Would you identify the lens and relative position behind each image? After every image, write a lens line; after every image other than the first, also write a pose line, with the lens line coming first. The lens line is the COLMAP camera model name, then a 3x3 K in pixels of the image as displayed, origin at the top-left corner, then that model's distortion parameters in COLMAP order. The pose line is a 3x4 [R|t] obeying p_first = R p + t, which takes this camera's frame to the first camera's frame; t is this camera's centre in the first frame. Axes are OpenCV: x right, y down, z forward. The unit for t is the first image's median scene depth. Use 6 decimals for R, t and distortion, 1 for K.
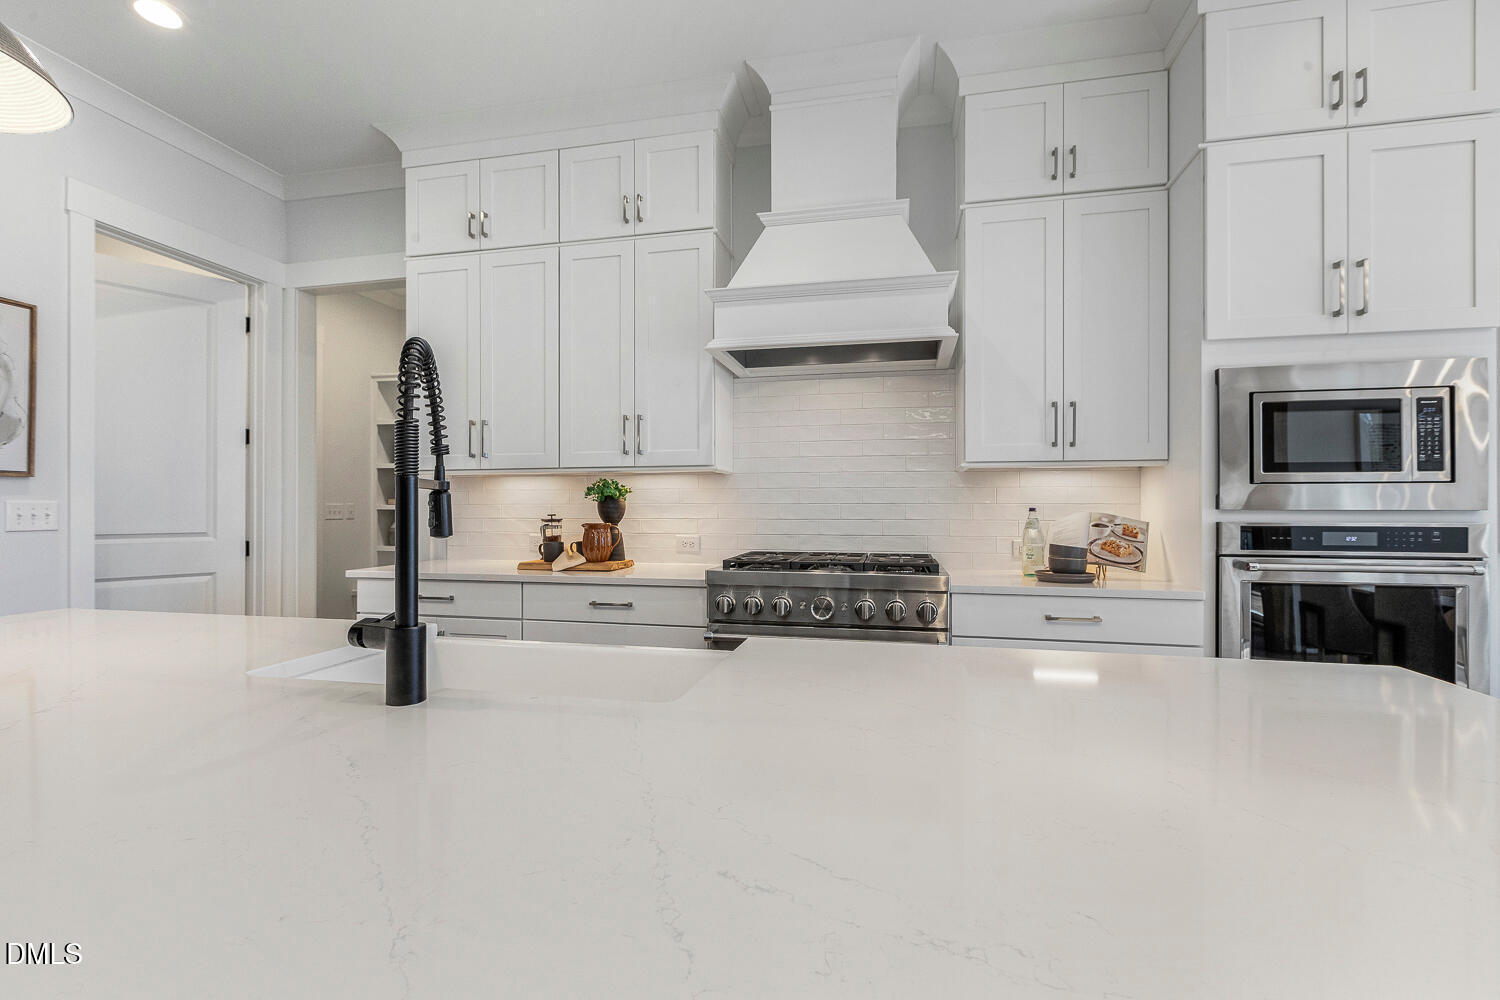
lens RADIAL K [[659.4, 0, 748.2], [0, 659.4, 507.5], [0, 0, 1]] dist [0.000411, 0.000003]
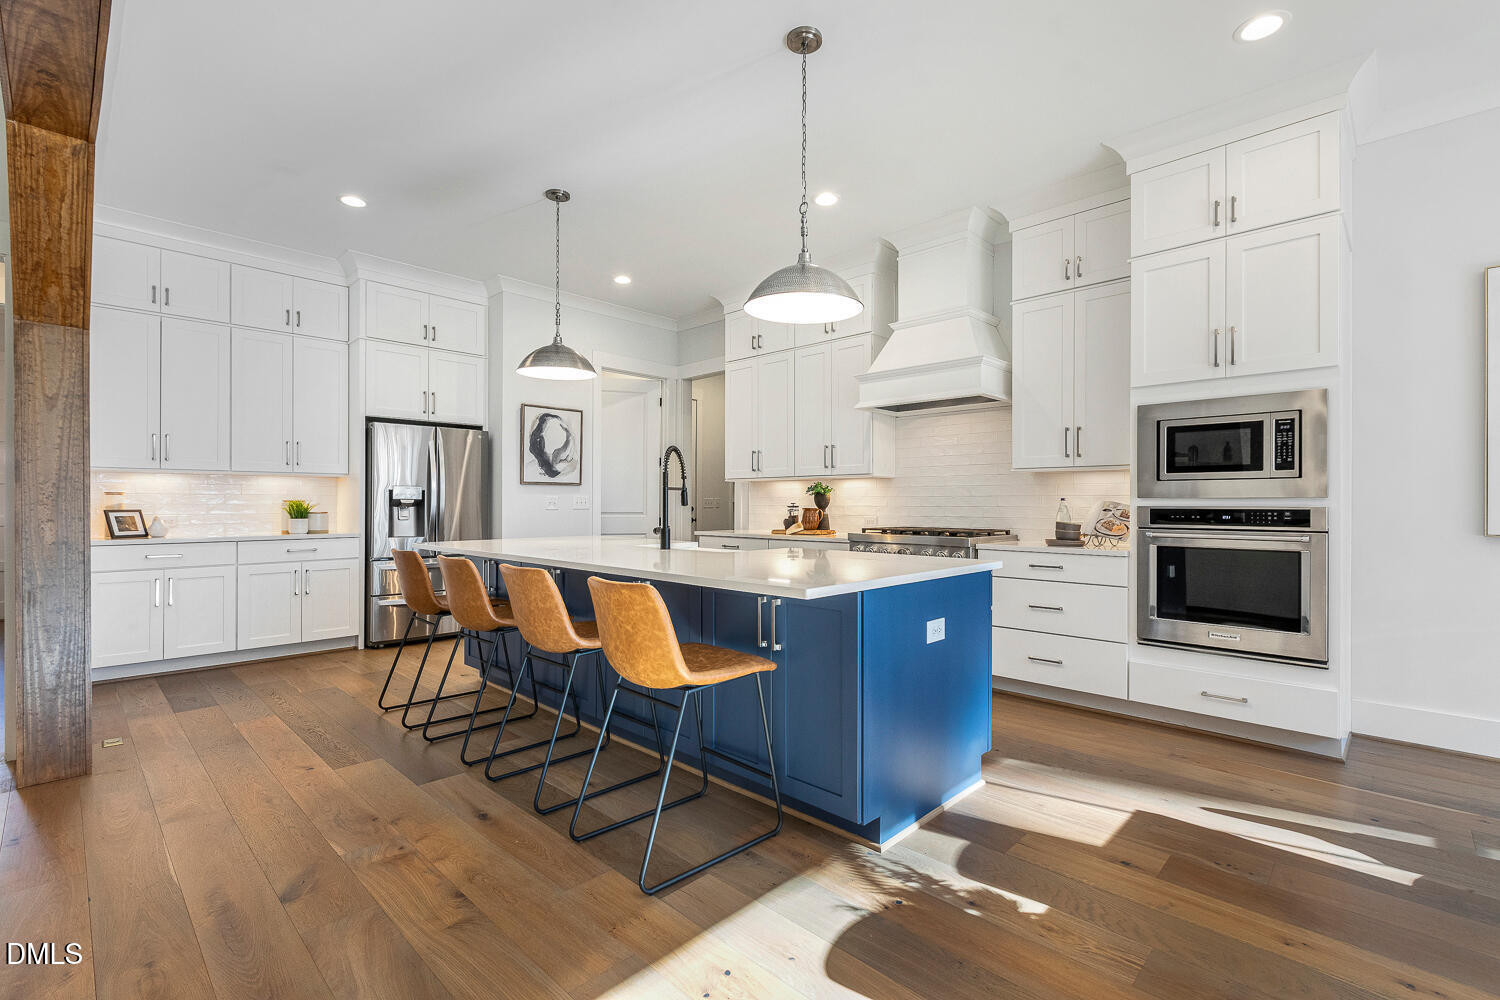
lens RADIAL K [[664.4, 0, 759.2], [0, 664.4, 503.7], [0, 0, 1]] dist [0.000035, 0.000083]
pose [[0.853813, 0.001896, -0.520577, 0.647739], [-0.002961, 0.999995, -0.001215, 0.017772], [0.520572, 0.002579, 0.853814, -0.651736]]
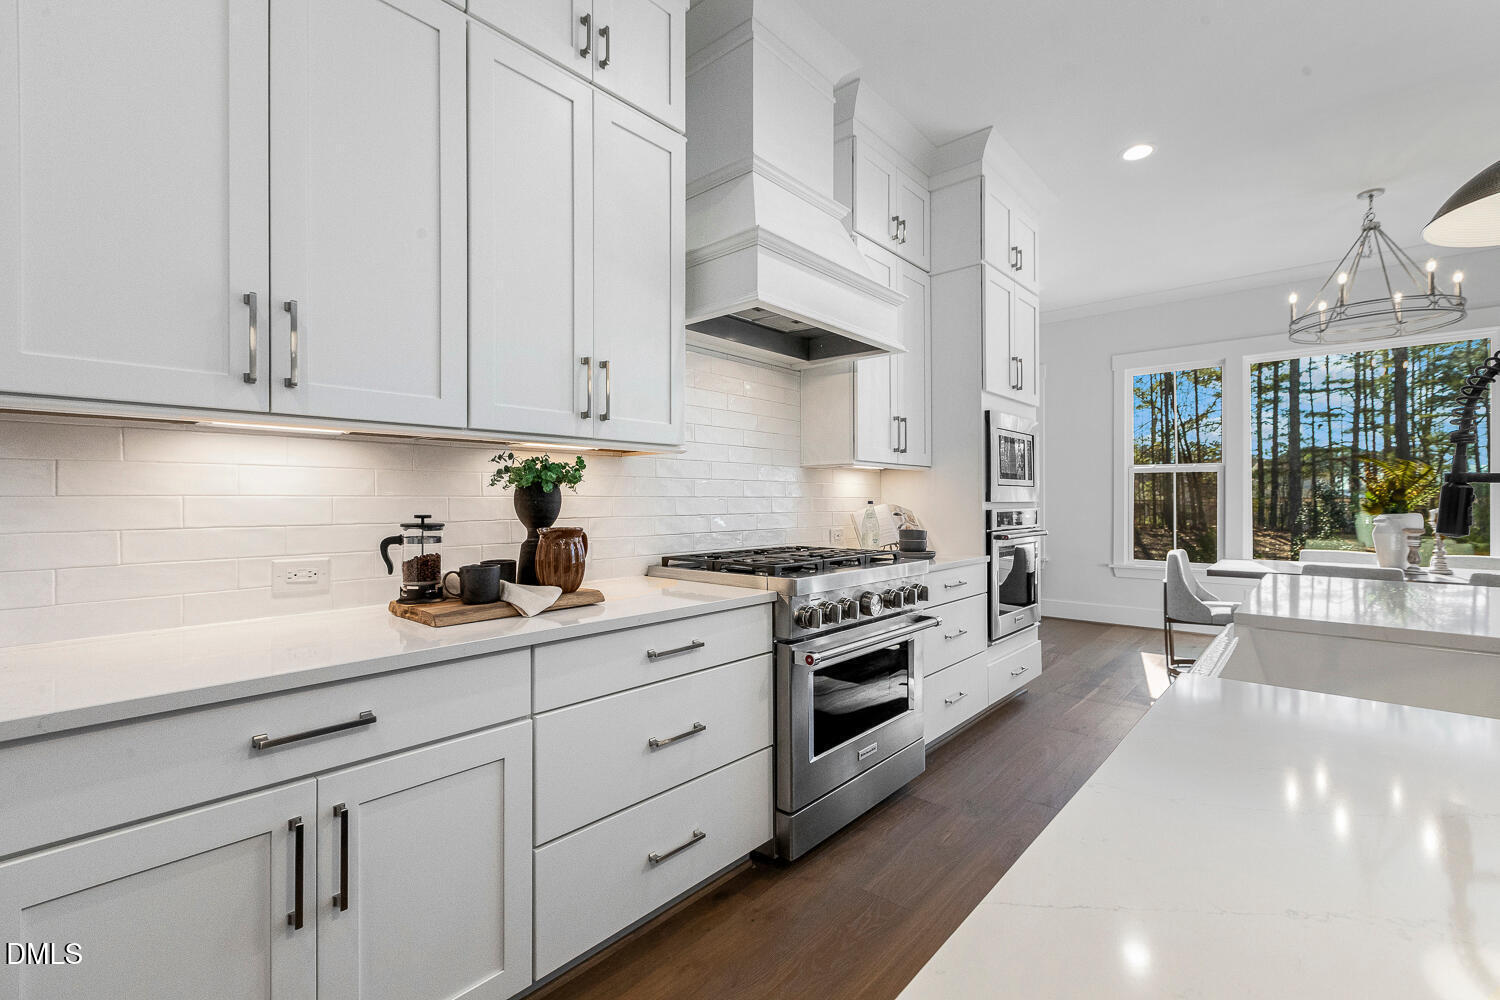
lens RADIAL K [[641.6, 0, 750.0], [0, 641.6, 500.0], [0, 0, 1]] dist [-0.000498, -0.000017]
pose [[0.500152, -0.000069, 0.865938, -0.736177], [0.001635, 0.999998, -0.000864, -0.001110], [-0.865936, 0.001848, 0.500151, 0.631666]]
